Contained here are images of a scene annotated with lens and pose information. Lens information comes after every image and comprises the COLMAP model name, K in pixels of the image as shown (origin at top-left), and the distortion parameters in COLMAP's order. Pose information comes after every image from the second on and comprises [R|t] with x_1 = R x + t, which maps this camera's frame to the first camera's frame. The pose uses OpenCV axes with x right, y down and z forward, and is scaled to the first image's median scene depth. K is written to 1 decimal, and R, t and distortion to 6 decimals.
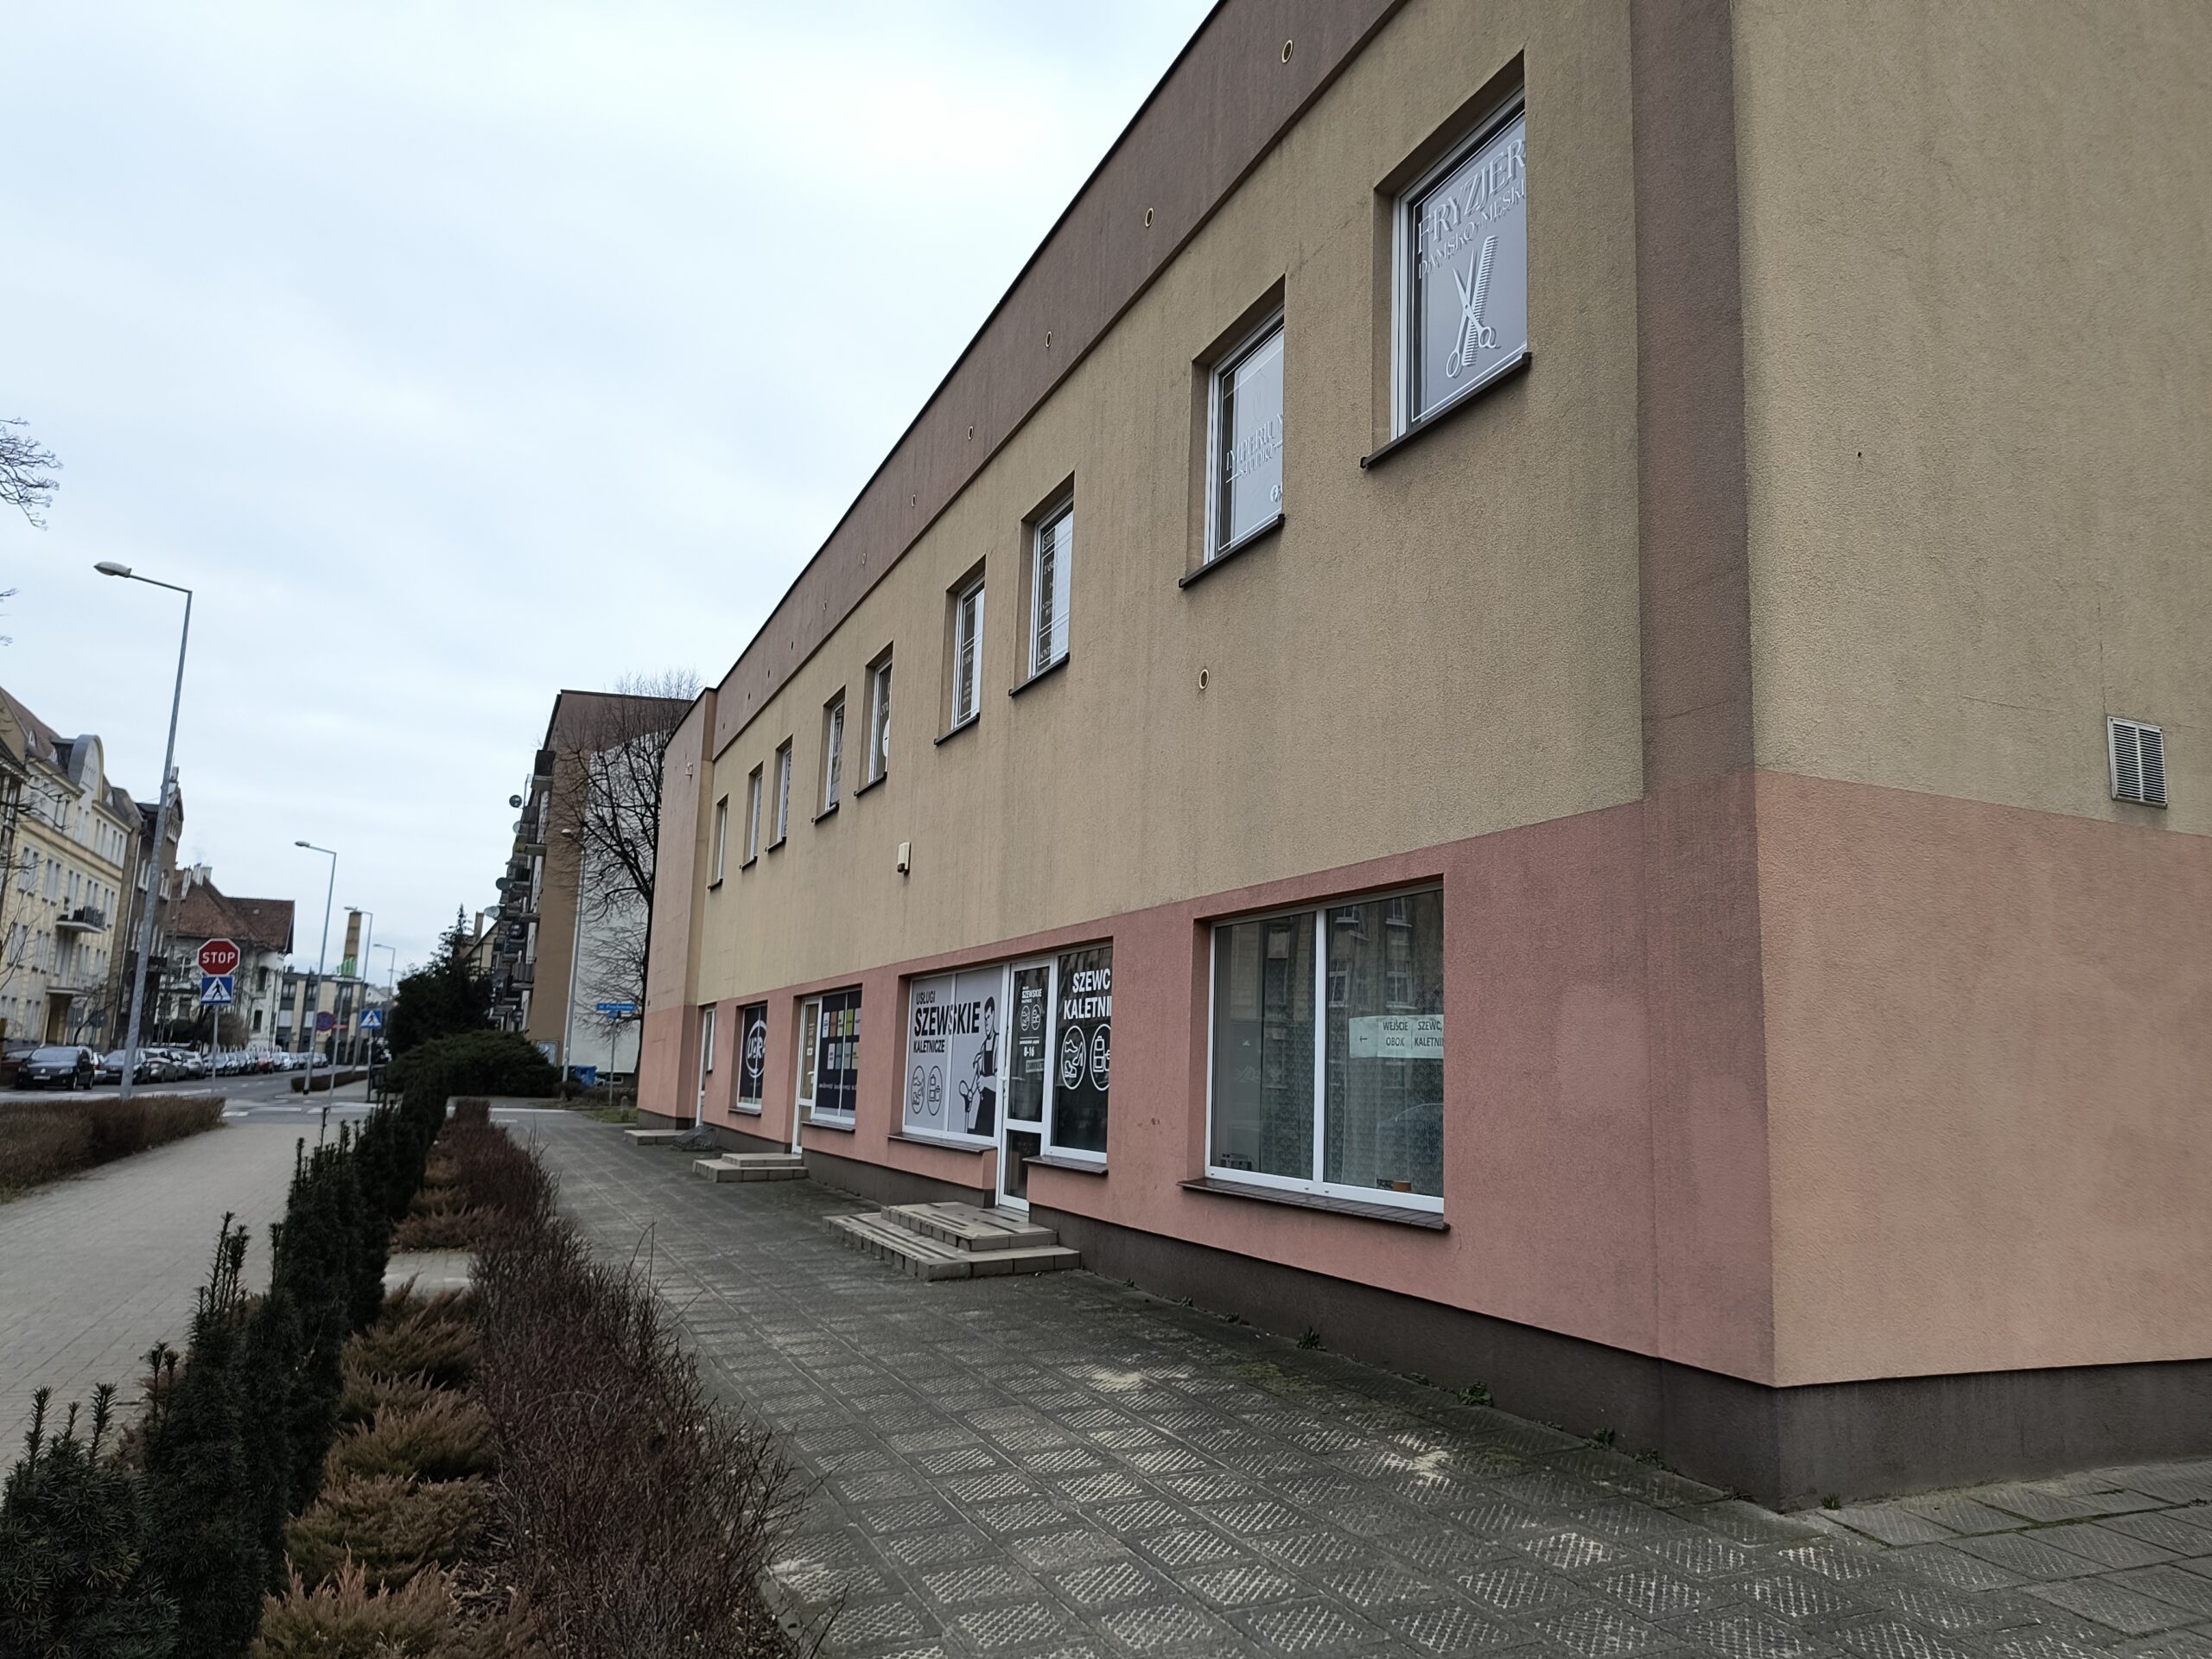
lens RADIAL K [[1511.8, 0, 1106.0], [0, 1511.8, 829.5], [0, 0, 1]] dist [-0.000427, -0.000090]
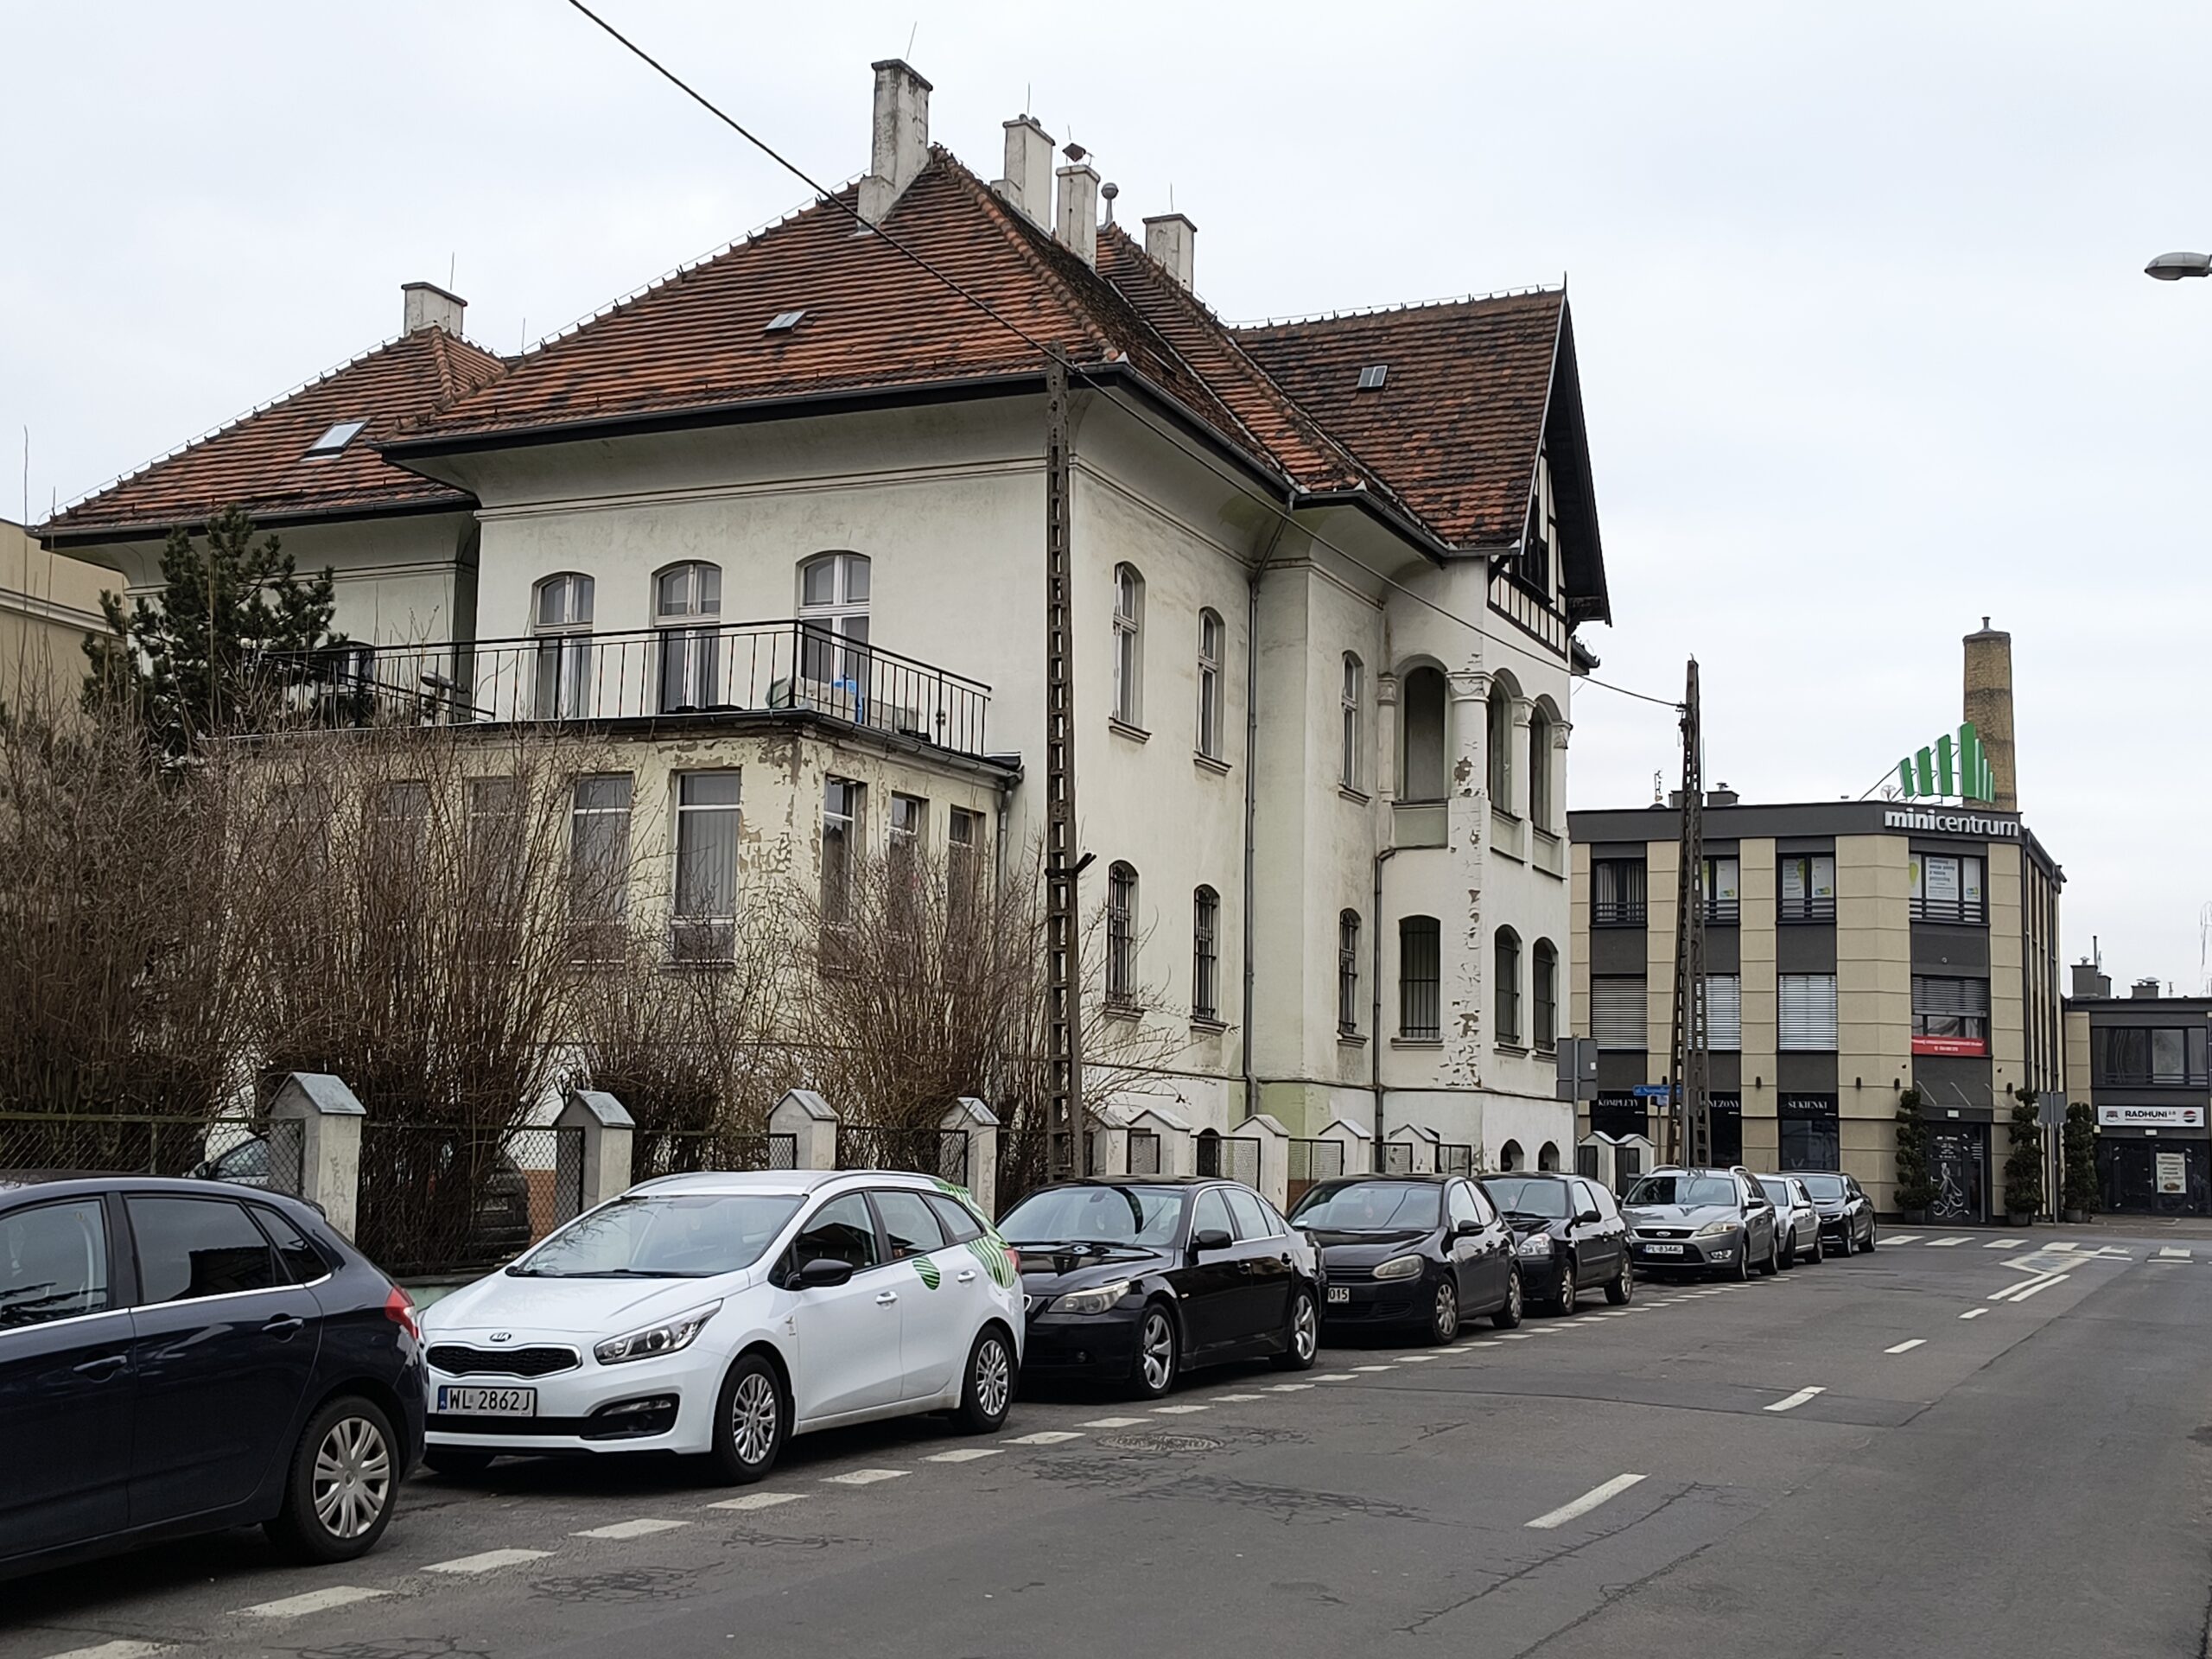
lens RADIAL K [[2695.2, 0, 1106.0], [0, 2695.2, 829.5], [0, 0, 1]] dist [-0.002977, -0.001784]
pose [[0.685699, -0.108370, -0.719773, -0.315373], [0.119679, 0.992182, -0.035370, 0.100550], [0.717979, -0.061888, 0.693308, 0.659963]]
